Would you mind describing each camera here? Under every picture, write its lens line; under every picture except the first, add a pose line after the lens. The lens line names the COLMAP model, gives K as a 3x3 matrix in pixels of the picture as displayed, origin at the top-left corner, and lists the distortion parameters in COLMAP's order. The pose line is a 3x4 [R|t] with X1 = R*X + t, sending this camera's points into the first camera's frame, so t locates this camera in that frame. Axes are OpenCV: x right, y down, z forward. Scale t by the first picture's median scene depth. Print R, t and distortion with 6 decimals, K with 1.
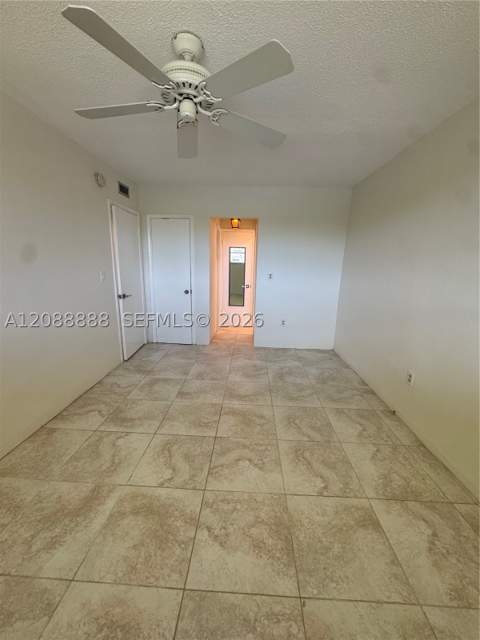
lens RADIAL K [[257.3, 0, 240.4], [0, 257.3, 320.0], [0, 0, 1]] dist [-0.003404, 0.000108]
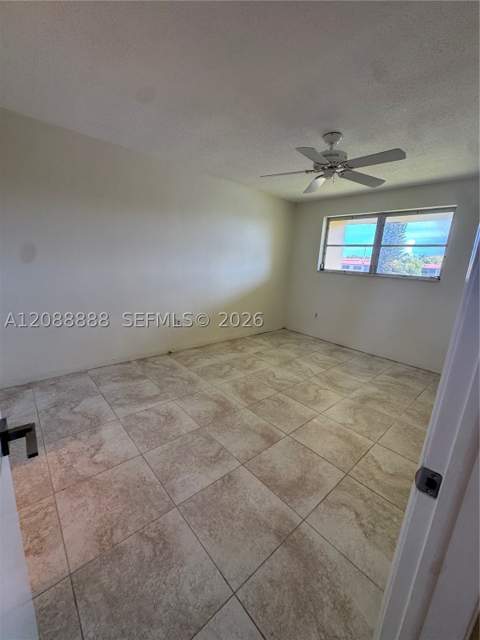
lens RADIAL K [[257.3, 0, 240.4], [0, 257.3, 320.0], [0, 0, 1]] dist [-0.003404, 0.000108]
pose [[-0.696749, -0.225666, 0.680893, -0.640280], [0.085349, 0.916401, 0.391057, -0.348507], [-0.712219, 0.330582, -0.619241, 1.520465]]
